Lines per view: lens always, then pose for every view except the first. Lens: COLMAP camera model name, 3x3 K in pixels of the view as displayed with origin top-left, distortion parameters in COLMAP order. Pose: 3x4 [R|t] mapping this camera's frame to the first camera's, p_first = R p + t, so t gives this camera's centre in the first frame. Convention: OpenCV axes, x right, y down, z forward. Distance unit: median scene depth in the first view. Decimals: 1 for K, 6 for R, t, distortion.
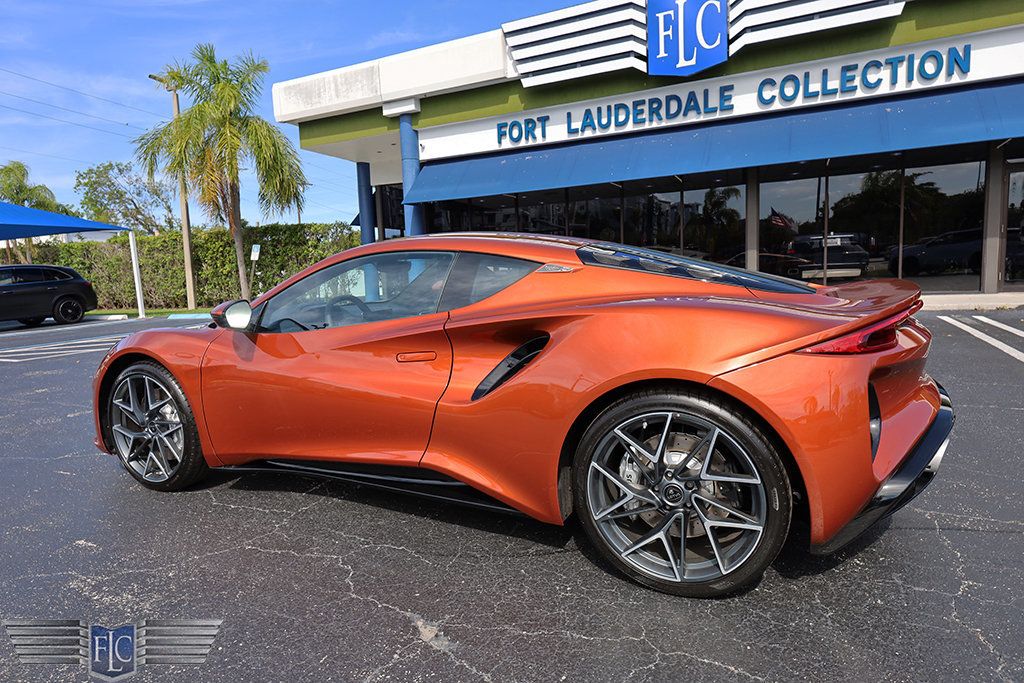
lens RADIAL K [[595.2, 0, 515.8], [0, 595.2, 336.5], [0, 0, 1]] dist [0.012385, -0.003966]
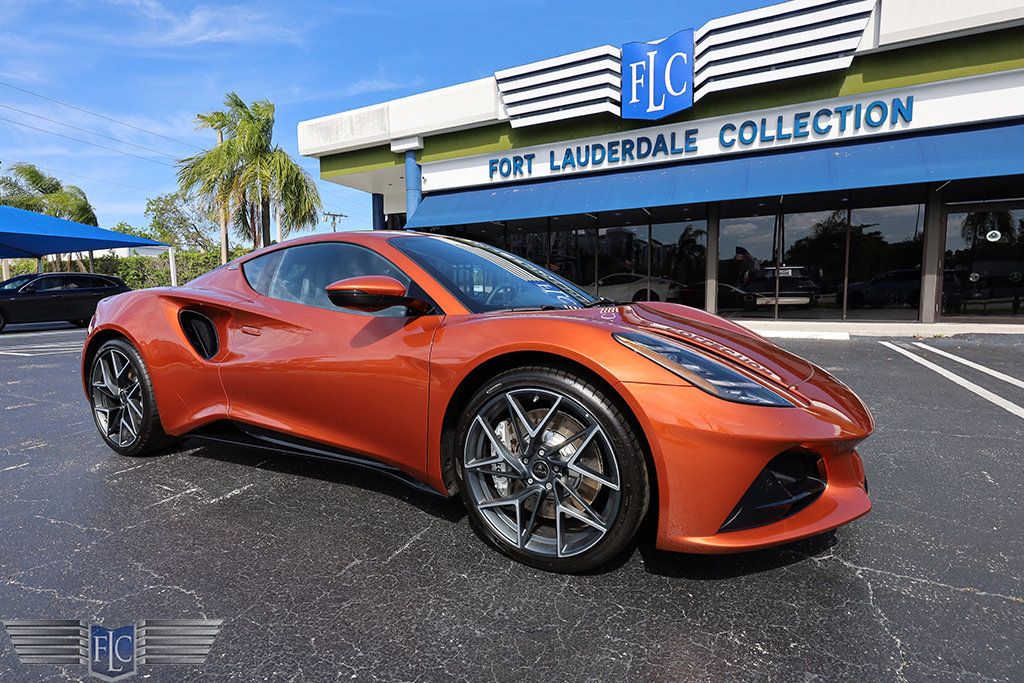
lens RADIAL K [[500.8, 0, 514.6], [0, 500.8, 340.8], [0, 0, 1]] dist [0.002184, 0.000109]
pose [[0.999348, 0.032803, -0.015100, 0.048841], [-0.033116, 0.999231, -0.021000, 0.004004], [0.014399, 0.021486, 0.999665, 0.067950]]
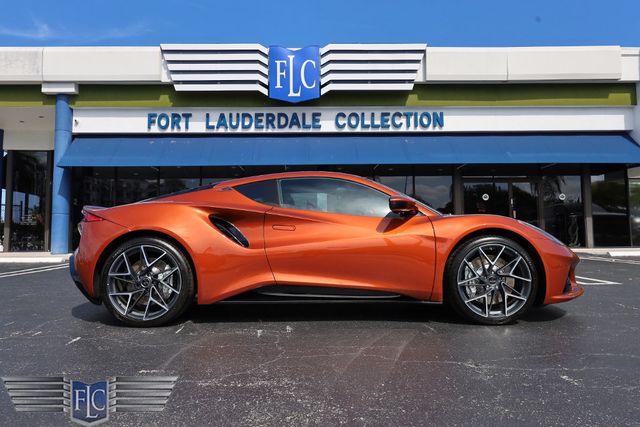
lens RADIAL K [[469.2, 0, 310.4], [0, 469.2, 210.4], [0, 0, 1]] dist [0.008590, 0.003377]
pose [[0.888762, 0.060122, 0.454409, -0.195235], [0.024912, 0.983560, -0.178857, 0.044818], [-0.457692, 0.170282, 0.872652, -0.010624]]
